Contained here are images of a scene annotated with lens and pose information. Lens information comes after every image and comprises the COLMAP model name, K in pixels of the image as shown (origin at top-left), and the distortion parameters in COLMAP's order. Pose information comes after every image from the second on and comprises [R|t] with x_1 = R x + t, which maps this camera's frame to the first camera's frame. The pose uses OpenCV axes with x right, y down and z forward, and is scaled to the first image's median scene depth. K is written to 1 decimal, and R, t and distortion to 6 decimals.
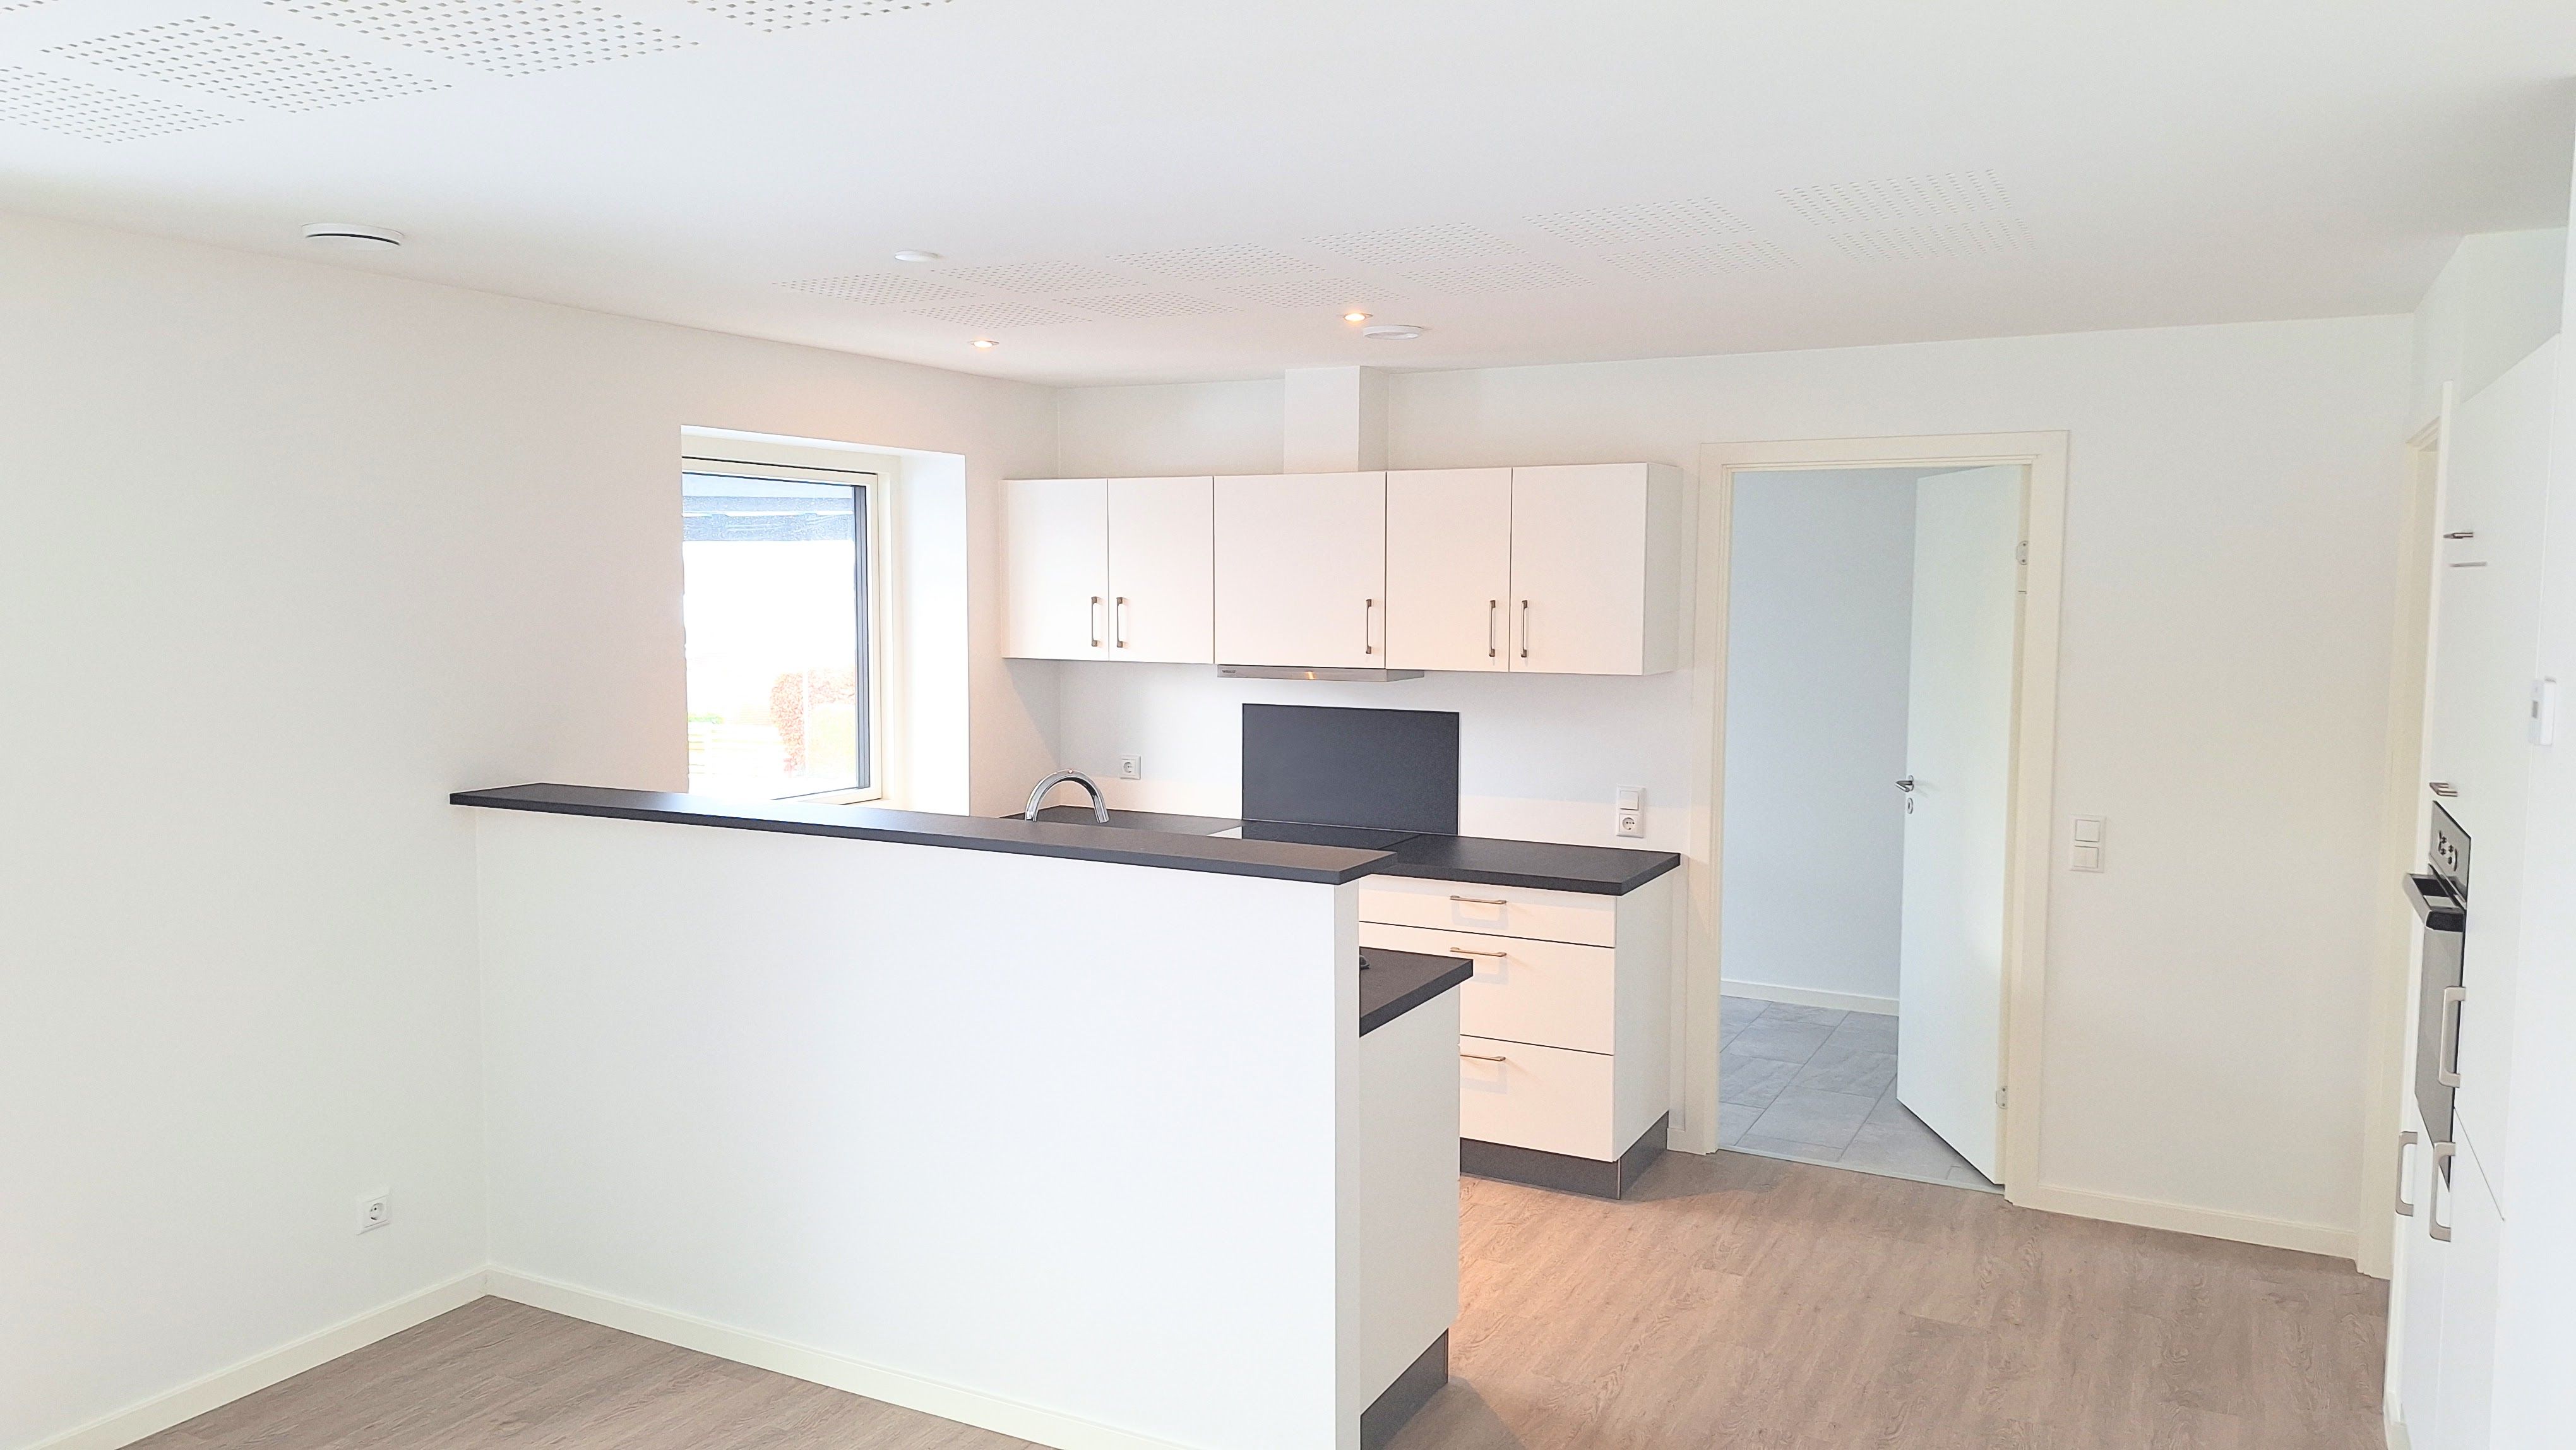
lens RADIAL K [[1781.4, 0, 1288.0], [0, 1781.4, 725.0], [0, 0, 1]] dist [0.094160, -0.112919]
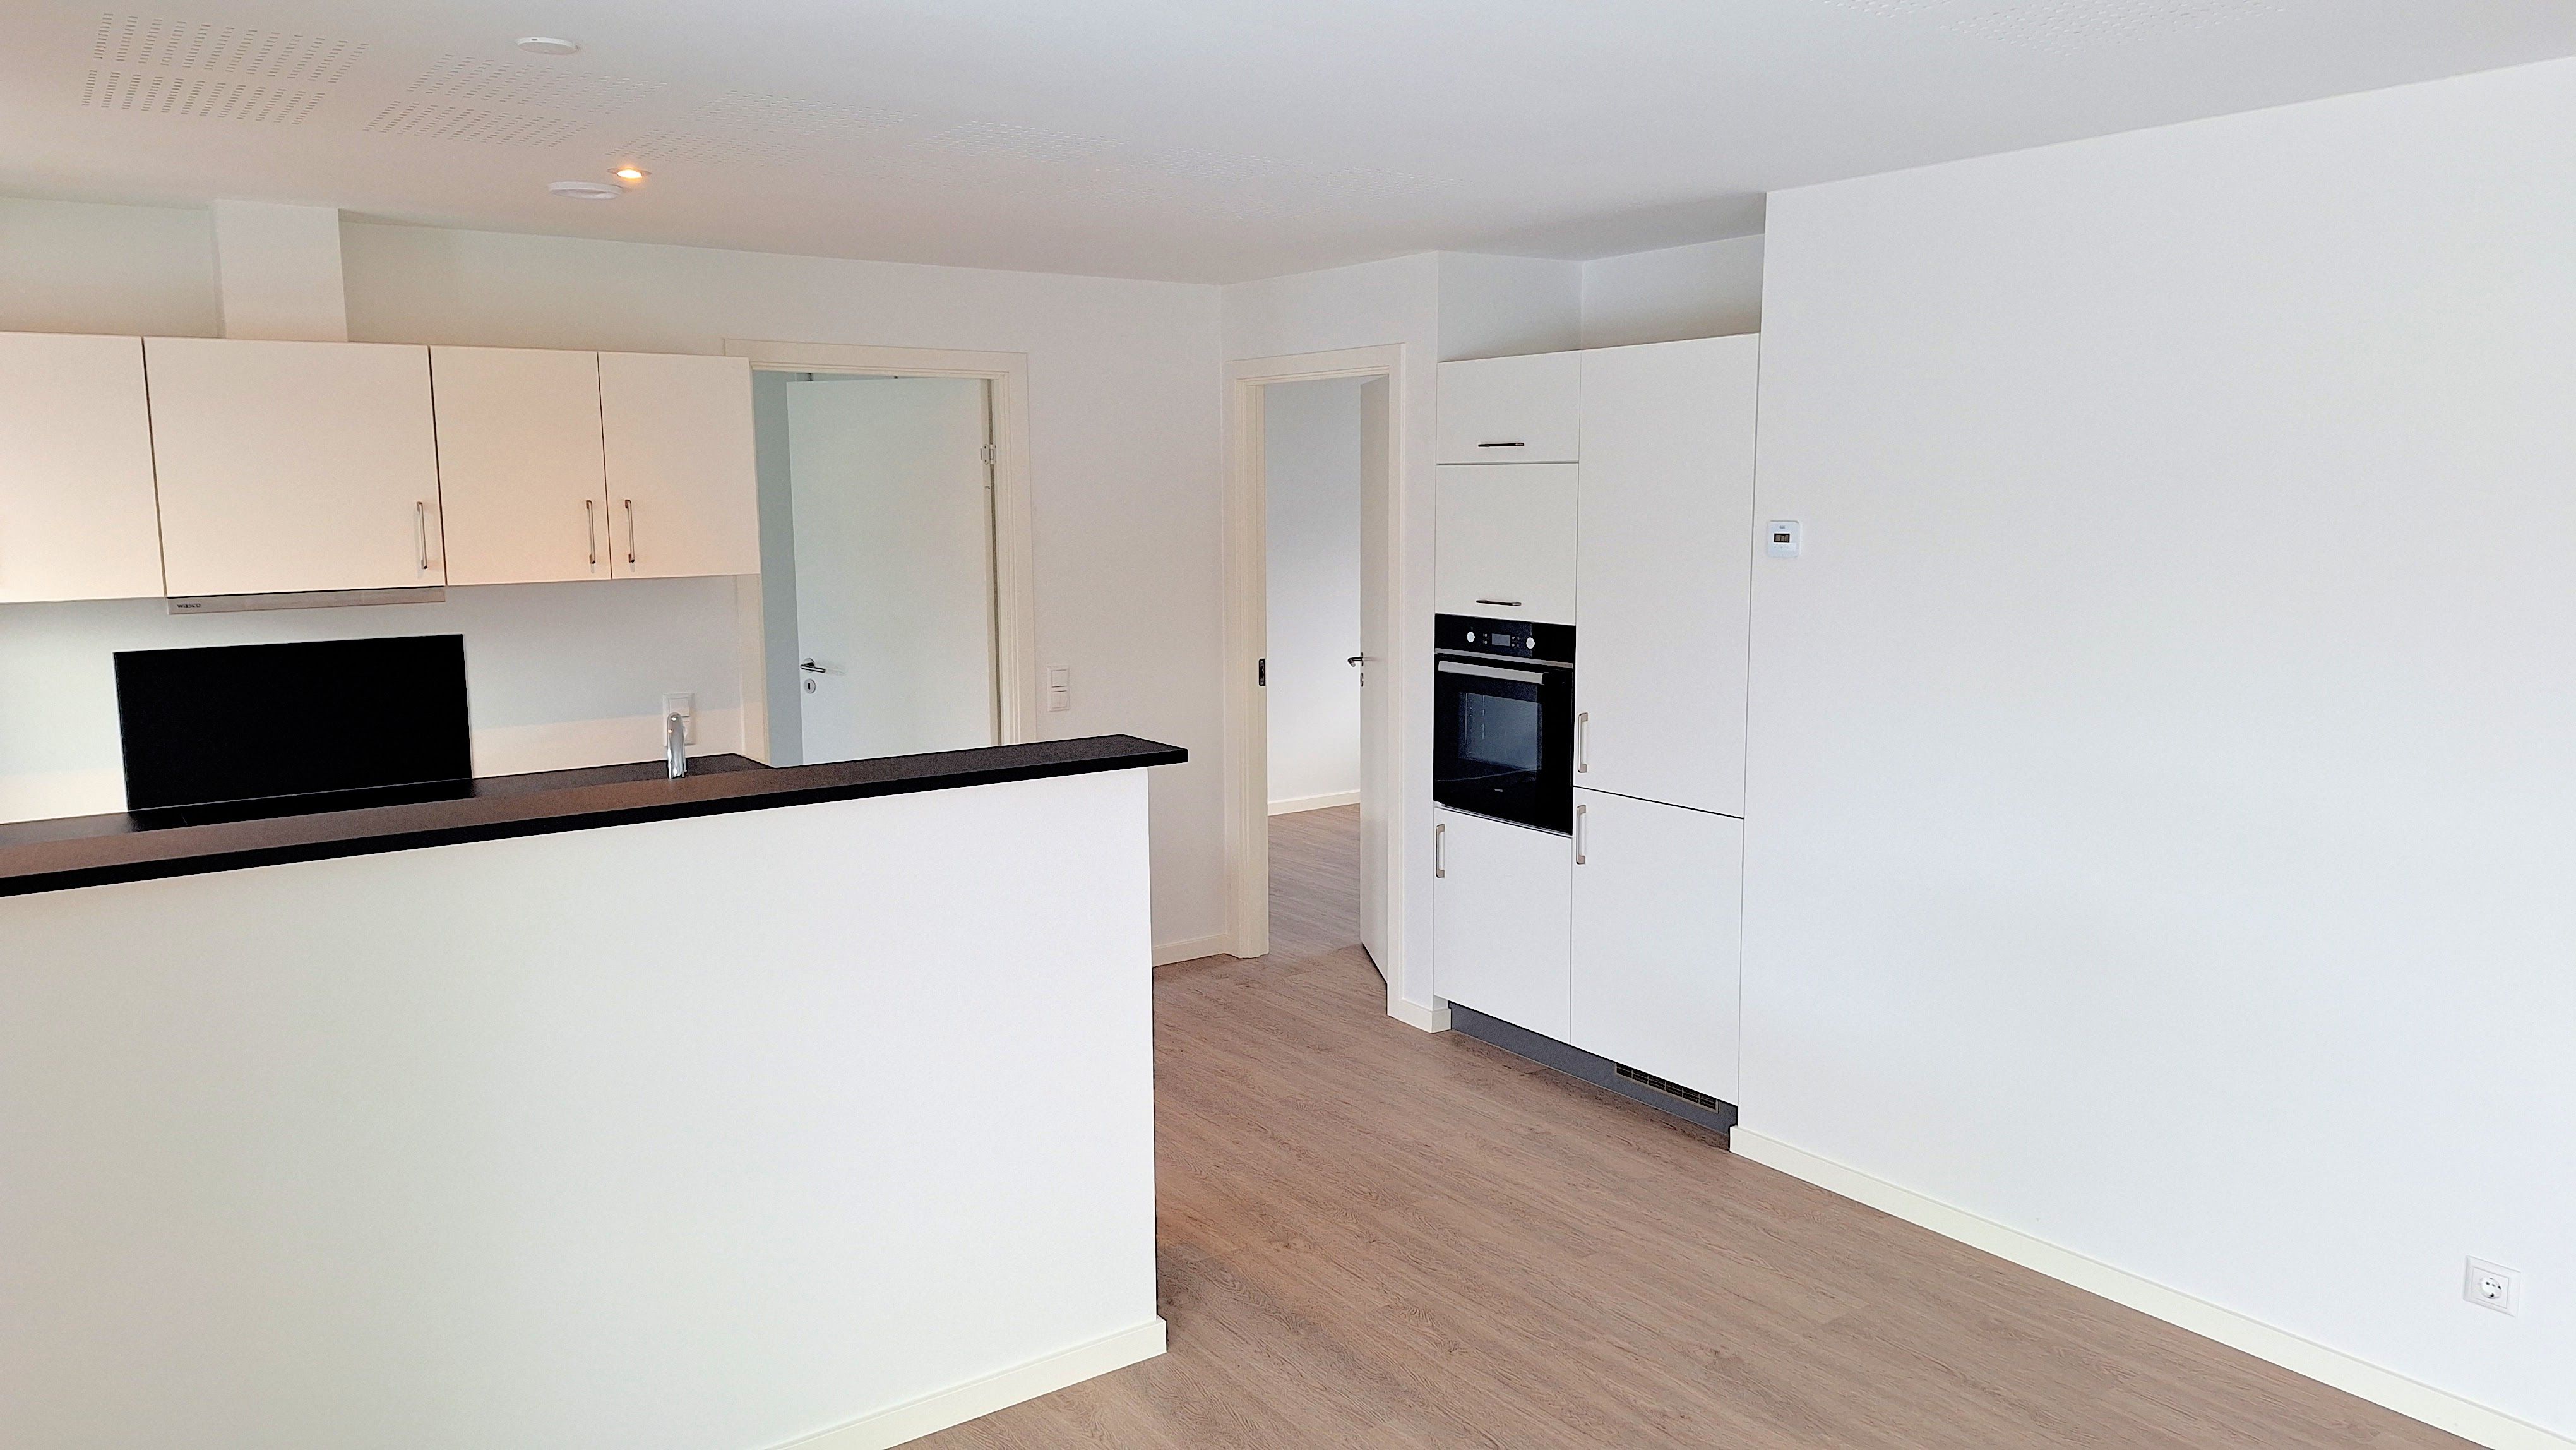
lens RADIAL K [[1781.4, 0, 1288.0], [0, 1781.4, 725.0], [0, 0, 1]] dist [0.094160, -0.112919]
pose [[0.447957, -0.131587, 0.884319, -0.561580], [0.083160, 0.990954, 0.105329, -0.025235], [-0.890179, 0.026357, 0.454847, 0.288580]]
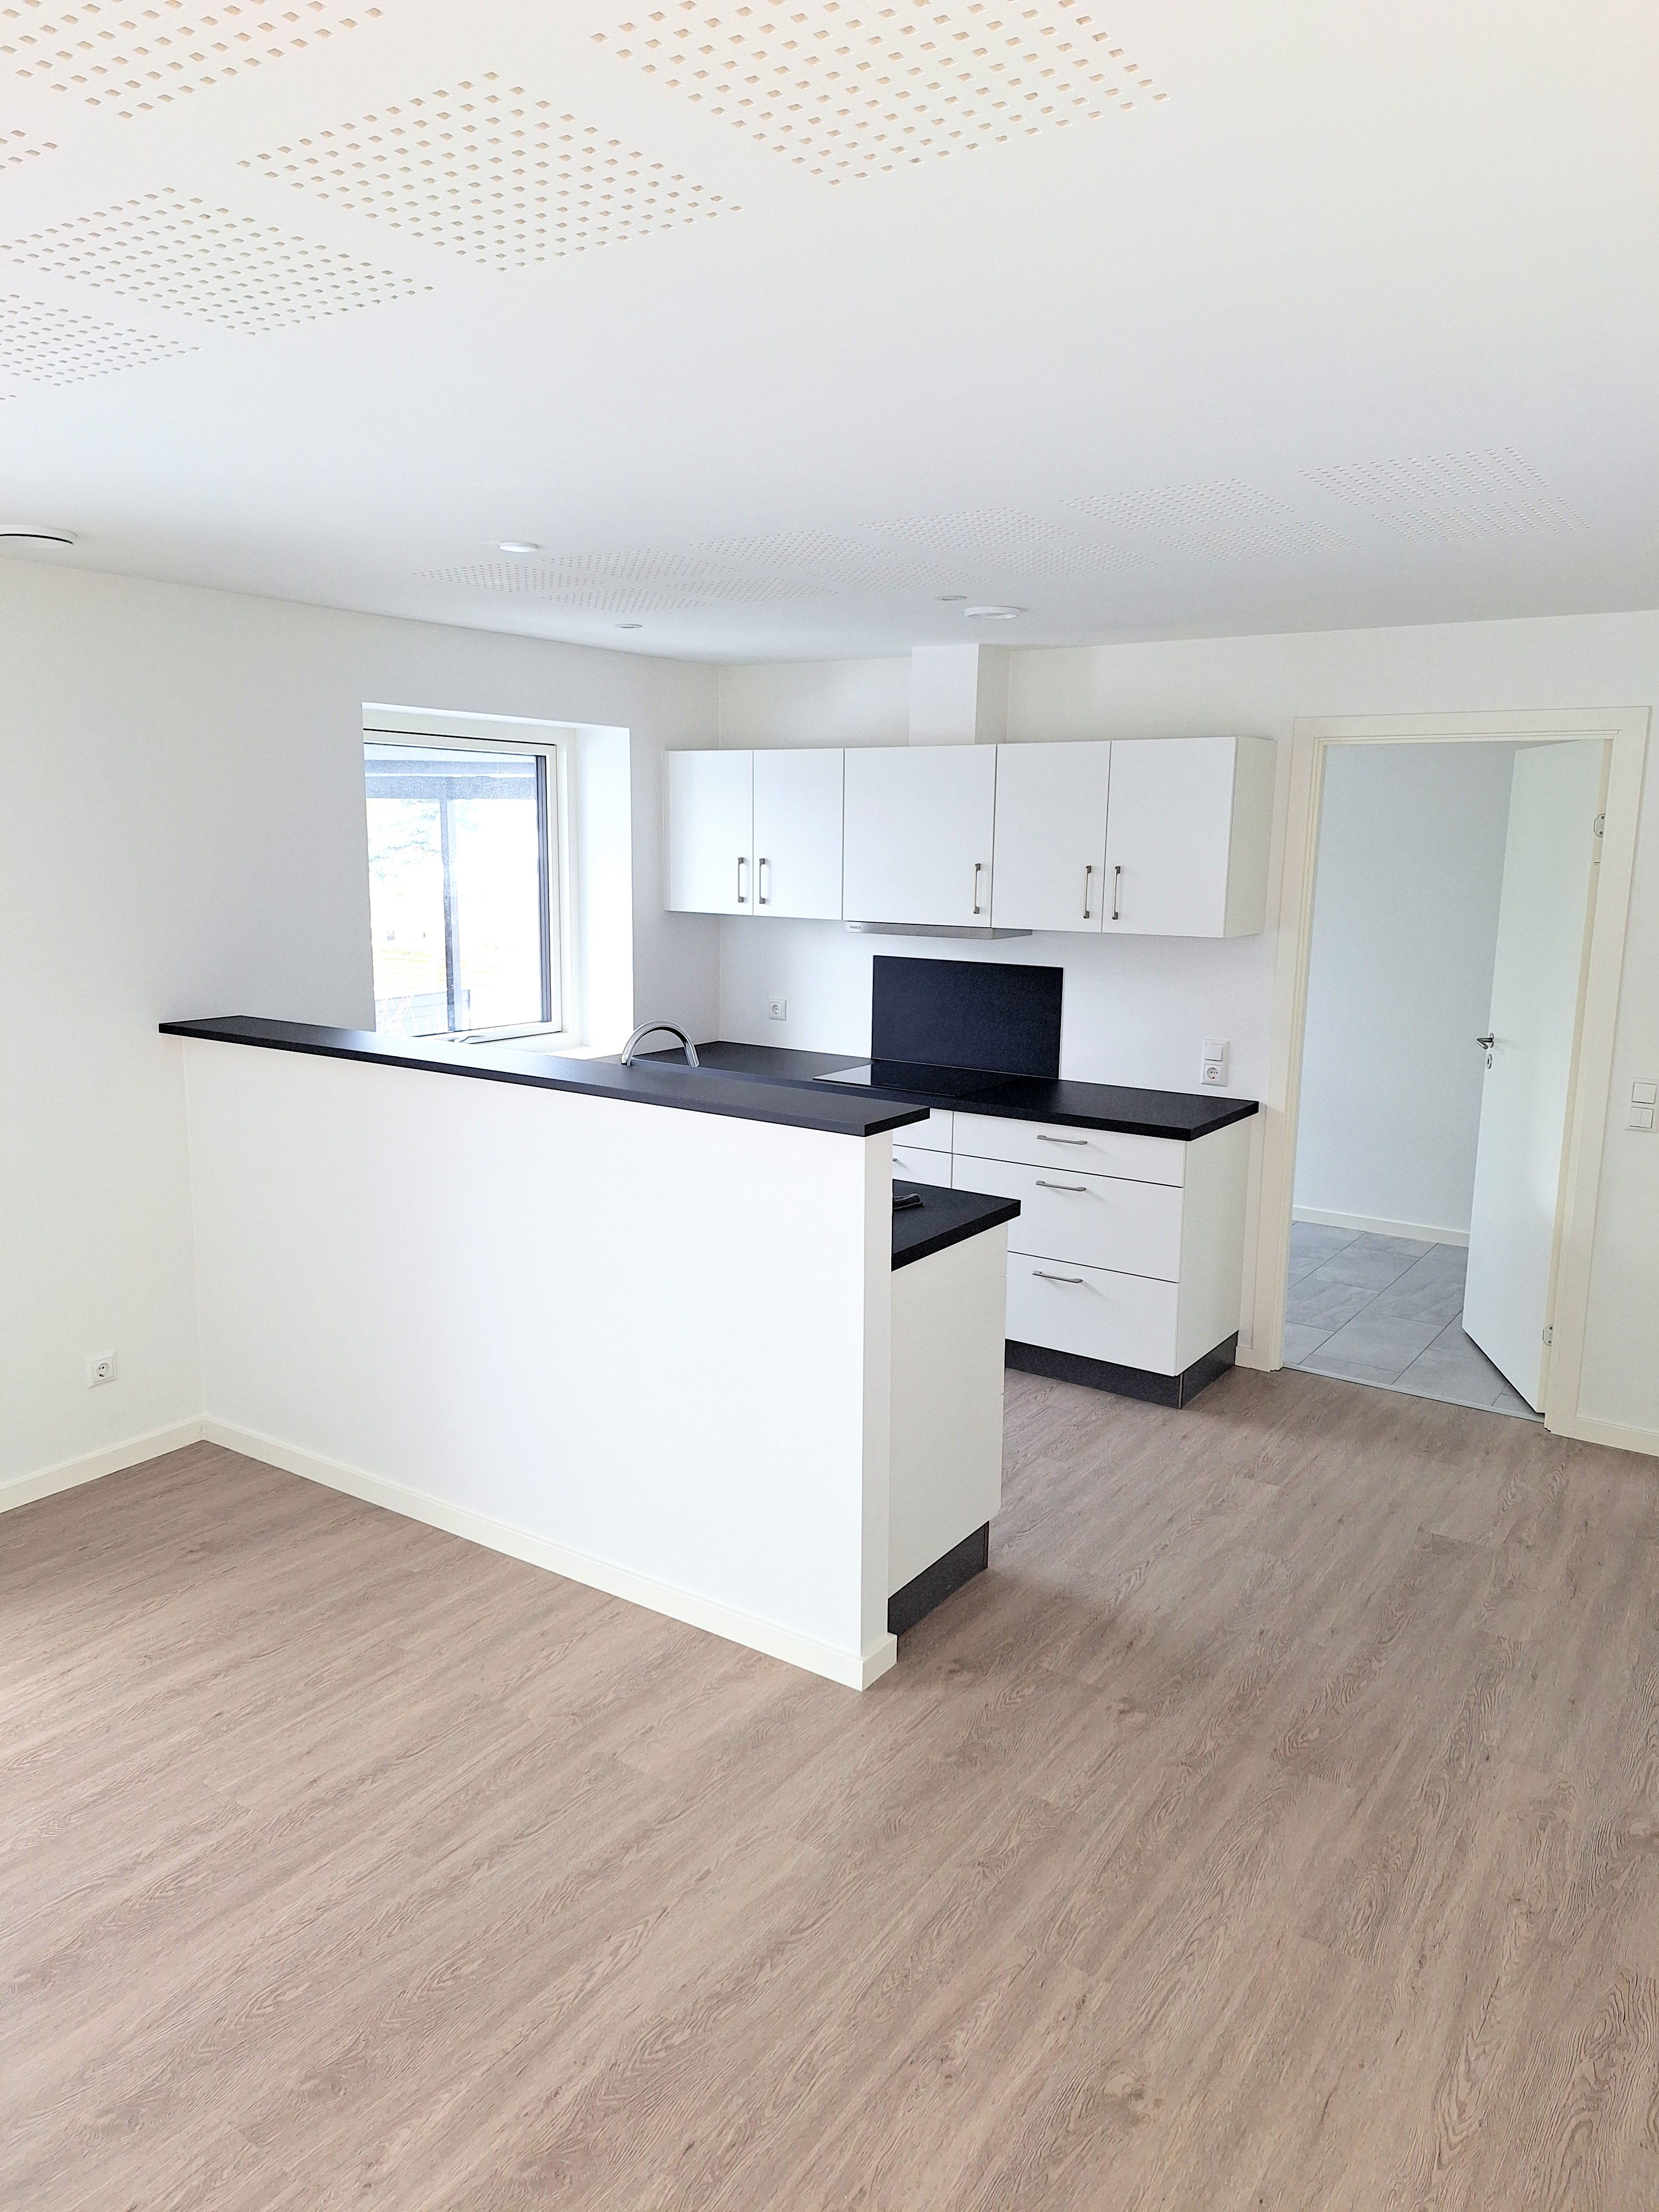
lens RADIAL K [[1522.8, 0, 829.5], [0, 1522.8, 1106.0], [0, 0, 1]] dist [0.102054, -0.122586]
pose [[0.992949, 0.030515, -0.114551, 0.071598], [-0.019459, 0.995150, 0.096421, -0.011618], [0.116938, -0.093512, 0.988727, 0.047176]]
